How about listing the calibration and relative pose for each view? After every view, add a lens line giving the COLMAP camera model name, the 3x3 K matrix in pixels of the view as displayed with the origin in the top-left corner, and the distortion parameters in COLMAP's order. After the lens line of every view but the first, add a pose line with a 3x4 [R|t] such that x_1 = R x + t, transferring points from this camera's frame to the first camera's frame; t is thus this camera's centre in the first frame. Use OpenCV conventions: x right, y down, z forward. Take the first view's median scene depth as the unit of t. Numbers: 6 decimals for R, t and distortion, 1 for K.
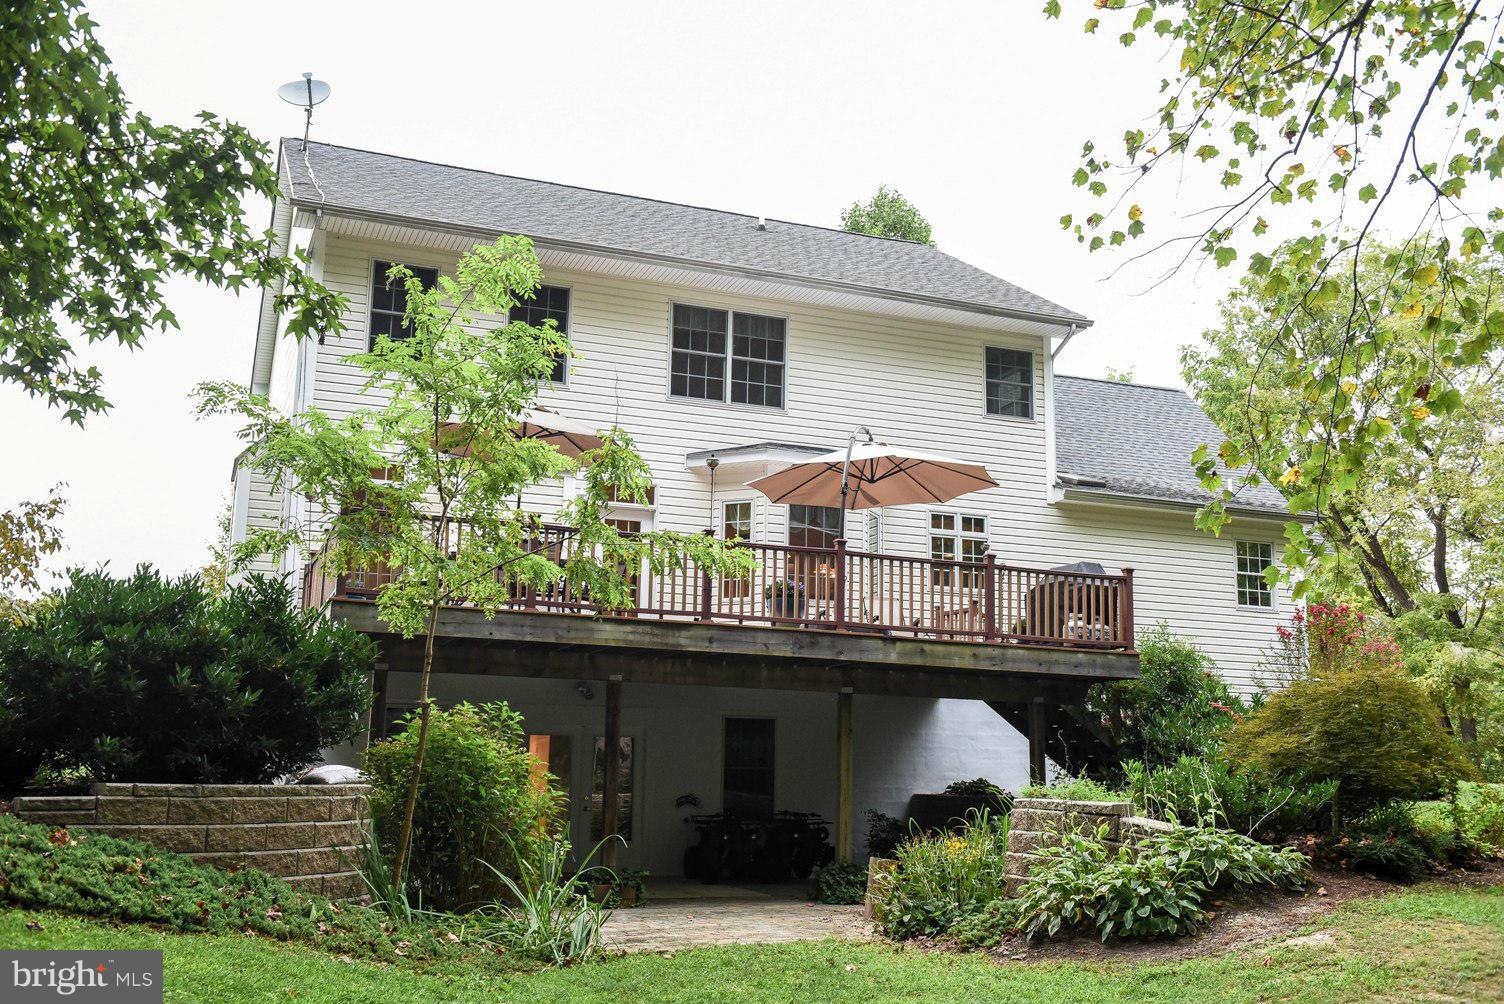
lens RADIAL K [[1012.0, 0, 752.0], [0, 1012.0, 502.0], [0, 0, 1]] dist [0.004272, 0.002452]
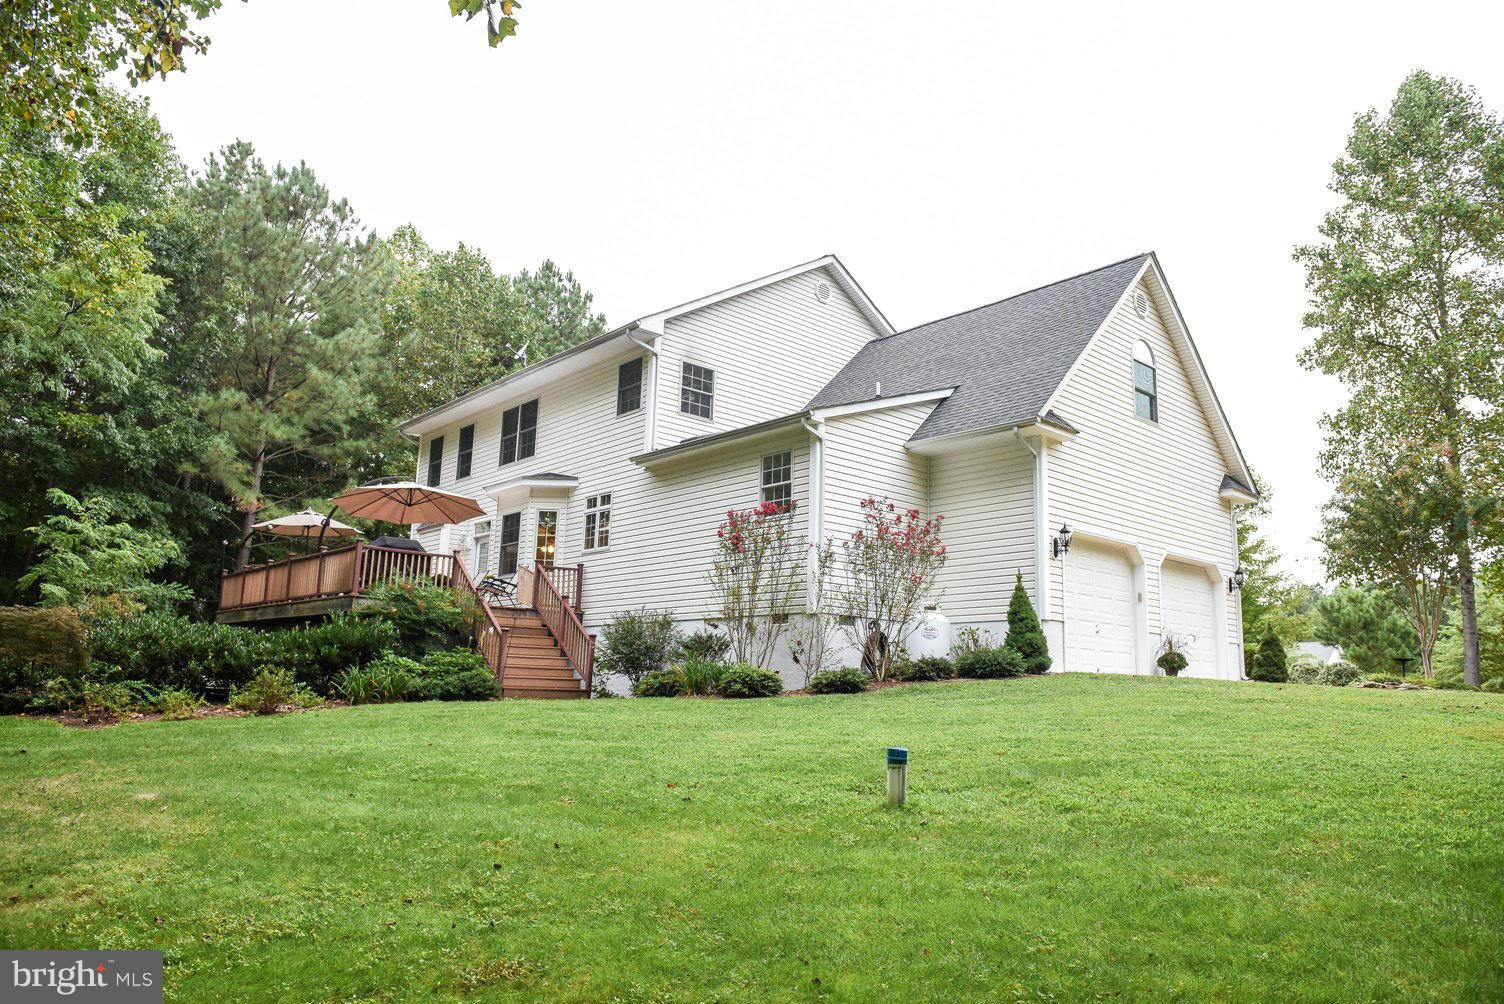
lens RADIAL K [[1012.0, 0, 752.0], [0, 1012.0, 502.0], [0, 0, 1]] dist [0.004272, 0.002452]
pose [[0.438648, -0.196730, -0.876861, 1.474032], [0.170453, 0.976245, -0.133759, 0.236962], [0.882345, -0.090791, 0.461762, 0.522417]]
